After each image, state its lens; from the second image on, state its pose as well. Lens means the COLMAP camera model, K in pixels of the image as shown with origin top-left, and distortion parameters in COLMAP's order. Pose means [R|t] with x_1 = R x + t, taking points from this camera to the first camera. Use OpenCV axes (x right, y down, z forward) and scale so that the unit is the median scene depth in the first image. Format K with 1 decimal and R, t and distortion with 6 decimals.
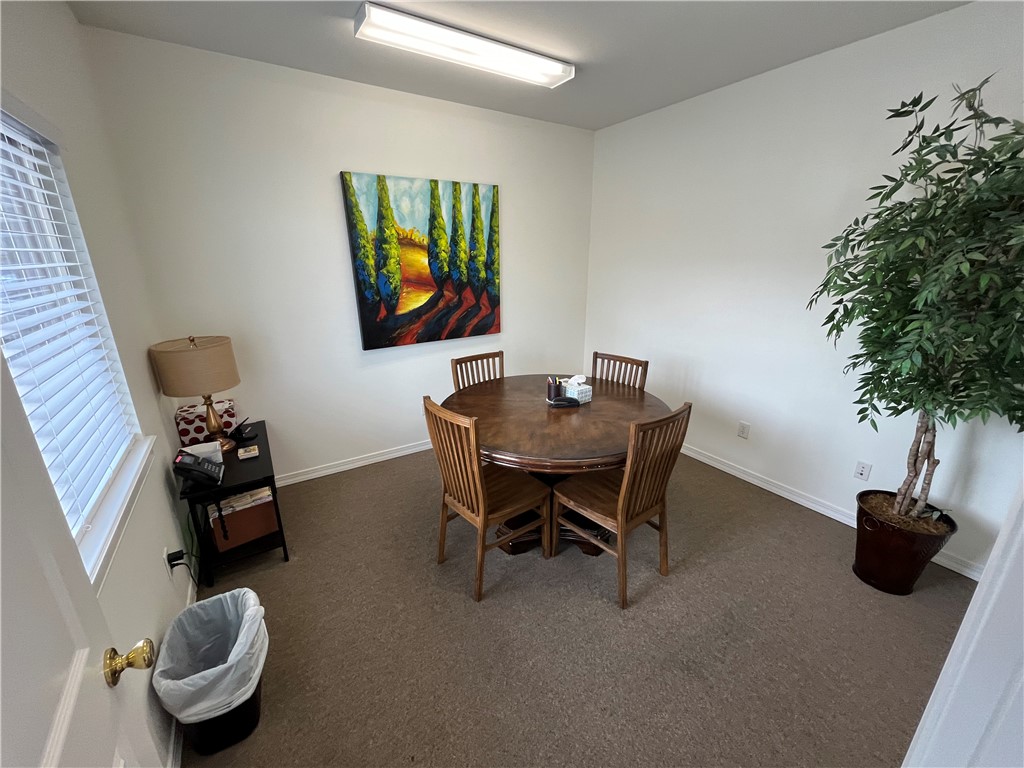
lens RADIAL K [[413.4, 0, 510.8], [0, 413.4, 384.4], [0, 0, 1]] dist [-0.002279, -0.000237]
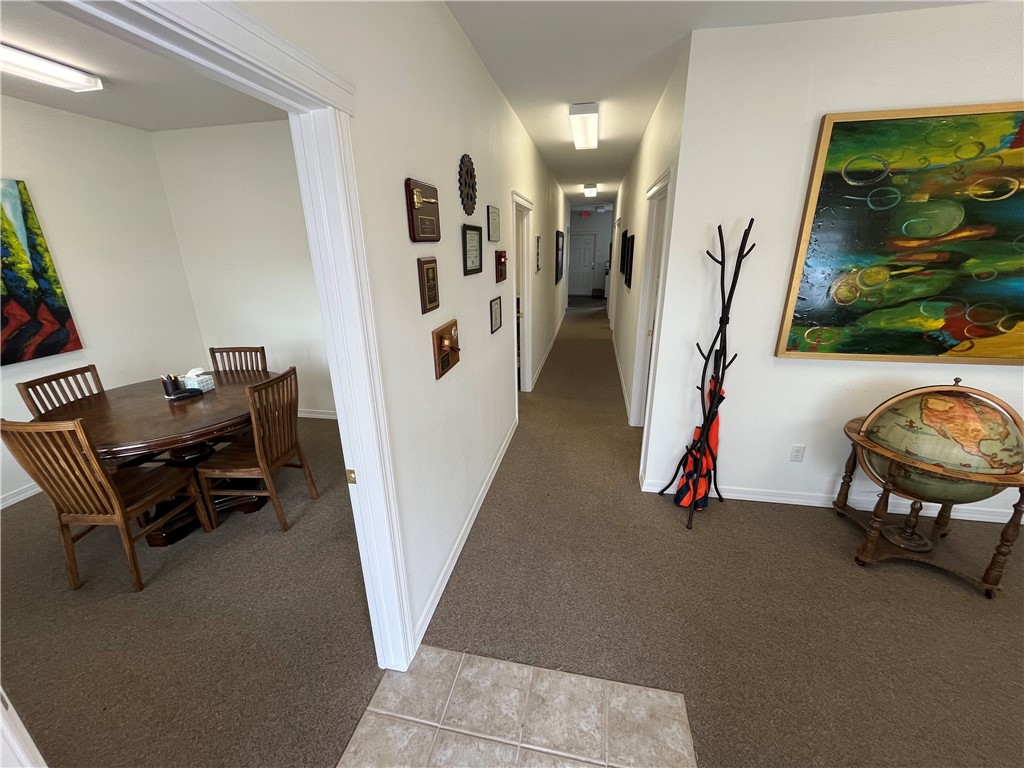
lens RADIAL K [[413.4, 0, 510.8], [0, 413.4, 384.4], [0, 0, 1]] dist [-0.002279, -0.000237]
pose [[0.694196, -0.233952, 0.680705, -0.012746], [0.225721, 0.968757, 0.102758, 0.100326], [-0.683478, 0.082316, 0.725315, -0.396479]]
